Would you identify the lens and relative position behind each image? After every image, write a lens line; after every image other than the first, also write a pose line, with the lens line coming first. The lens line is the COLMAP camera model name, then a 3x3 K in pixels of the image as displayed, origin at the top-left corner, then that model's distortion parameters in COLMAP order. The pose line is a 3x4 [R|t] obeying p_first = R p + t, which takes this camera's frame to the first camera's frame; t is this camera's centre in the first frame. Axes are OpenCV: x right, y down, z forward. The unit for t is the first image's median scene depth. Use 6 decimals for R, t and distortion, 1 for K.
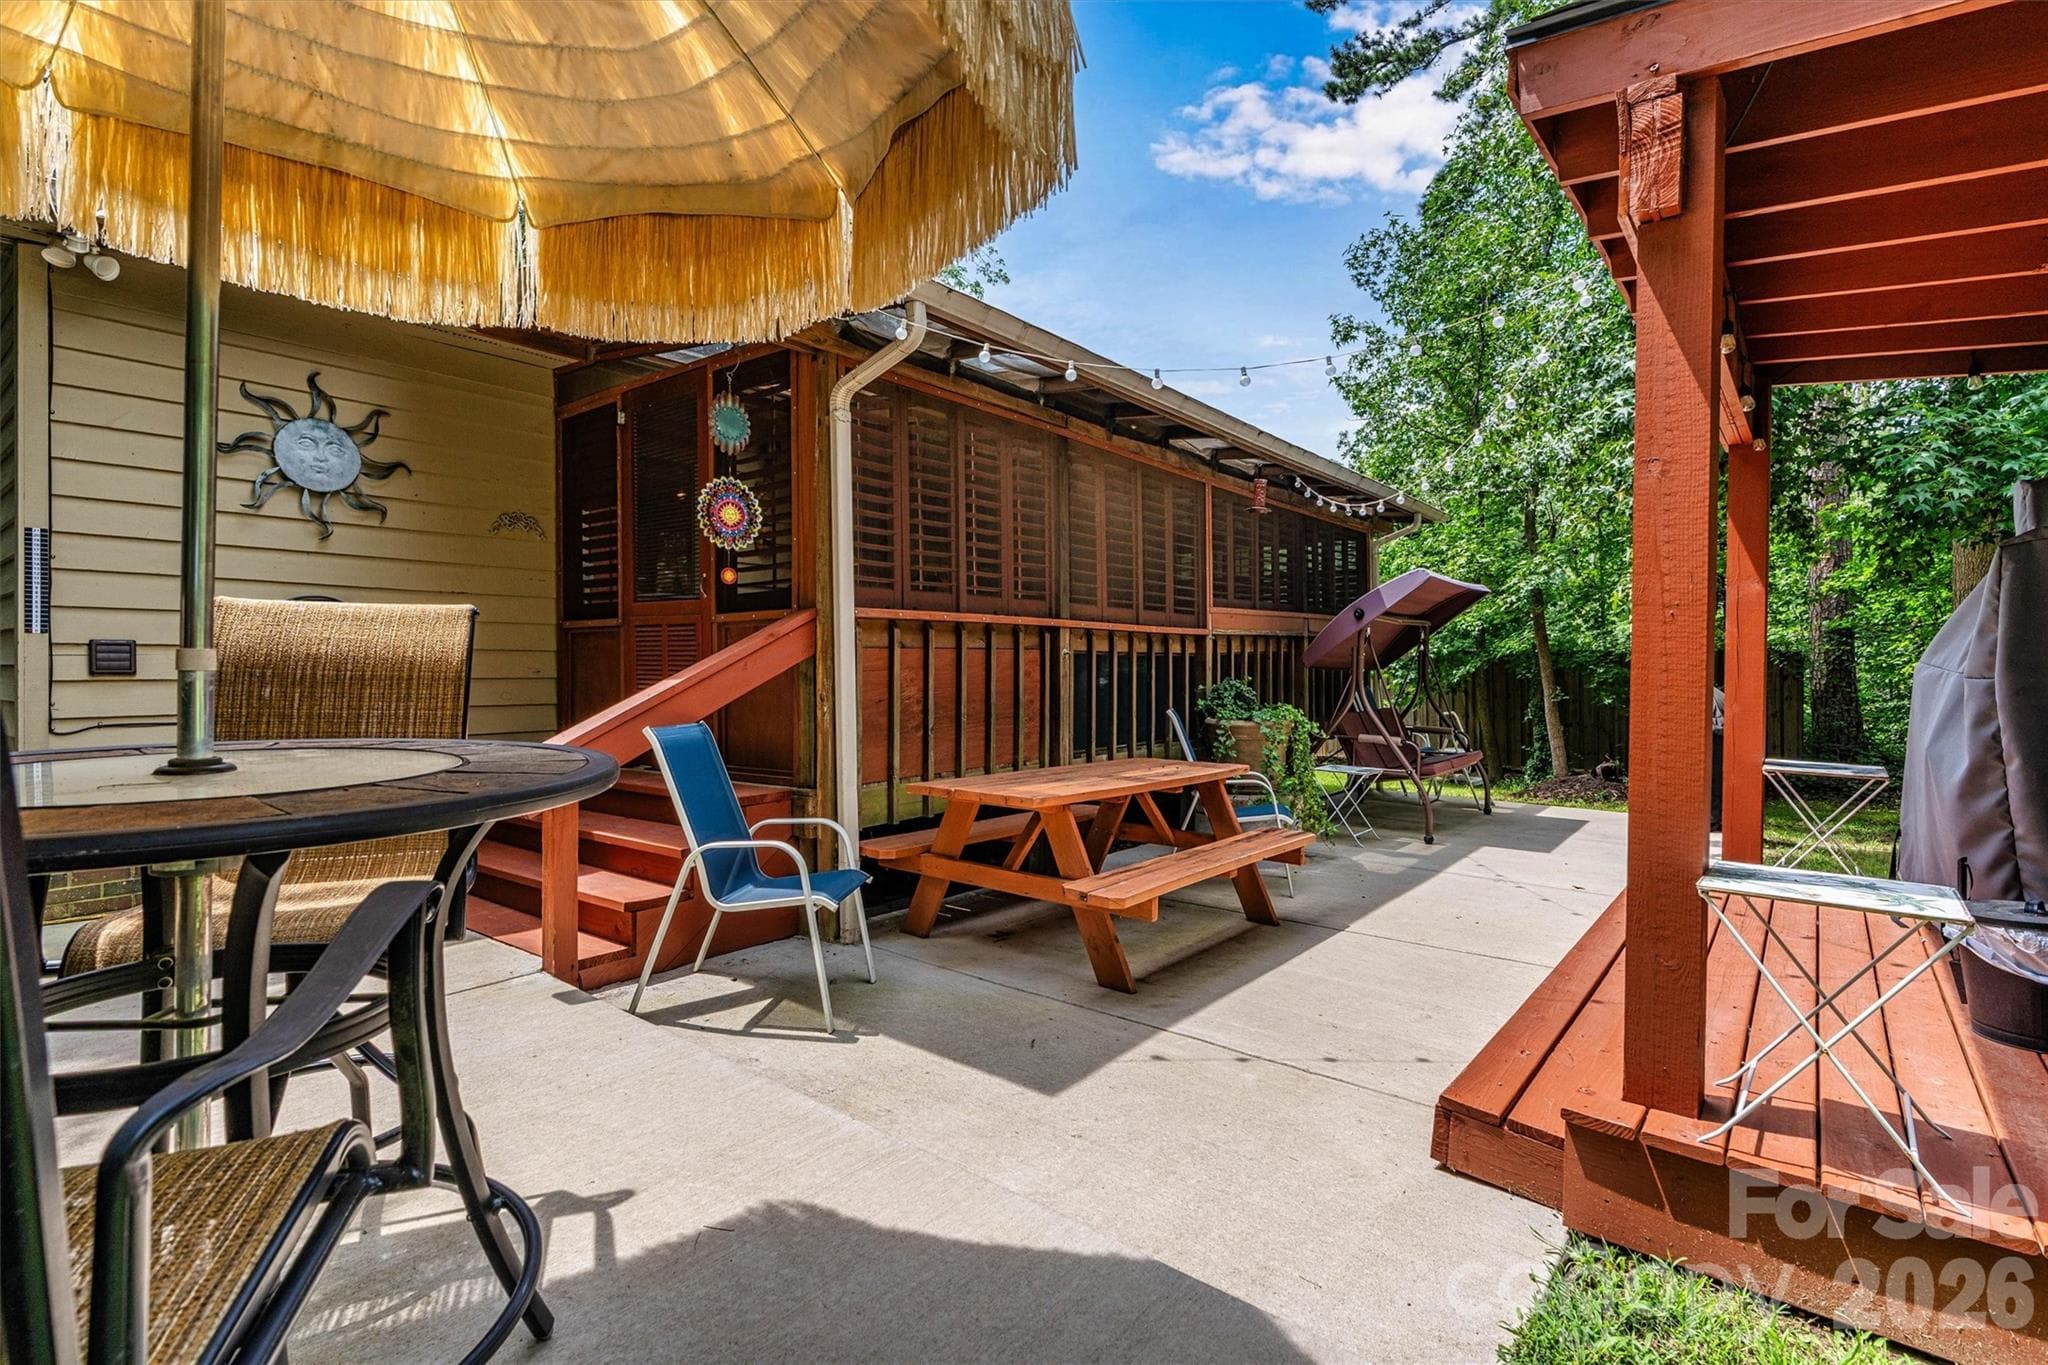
lens RADIAL K [[955.3, 0, 1021.6], [0, 955.3, 667.0], [0, 0, 1]] dist [-0.008187, 0.002358]
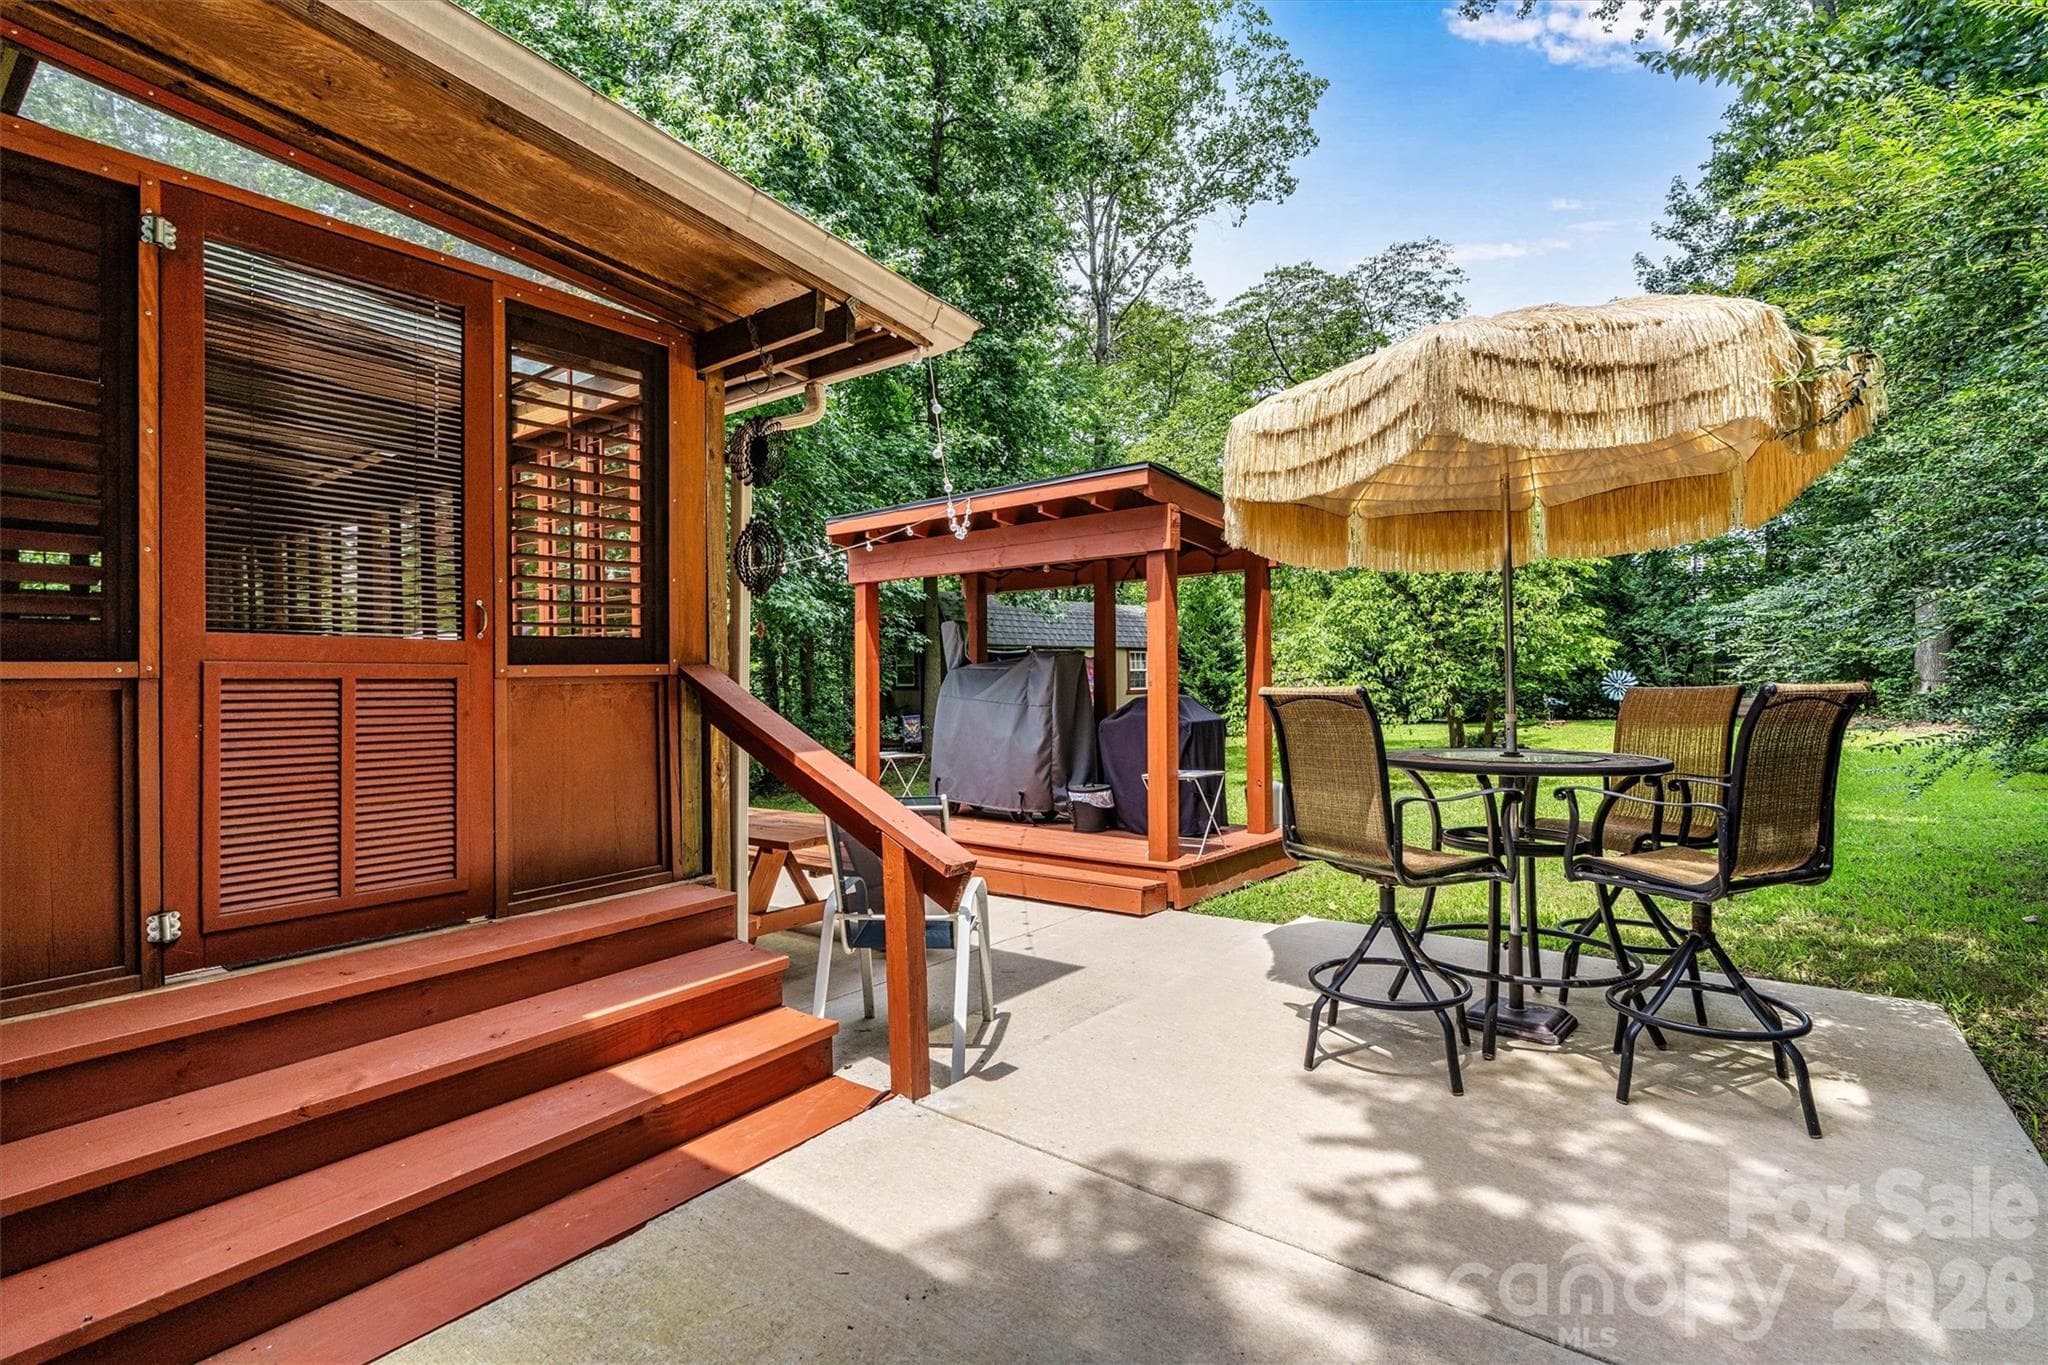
lens RADIAL K [[955.3, 0, 1020.0], [0, 955.3, 680.1], [0, 0, 1]] dist [-0.008187, 0.002358]
pose [[-0.026302, -0.000871, 0.999654, -1.467395], [0.015616, 0.999877, 0.001282, -0.059931], [-0.999532, 0.015644, -0.026285, 1.007777]]
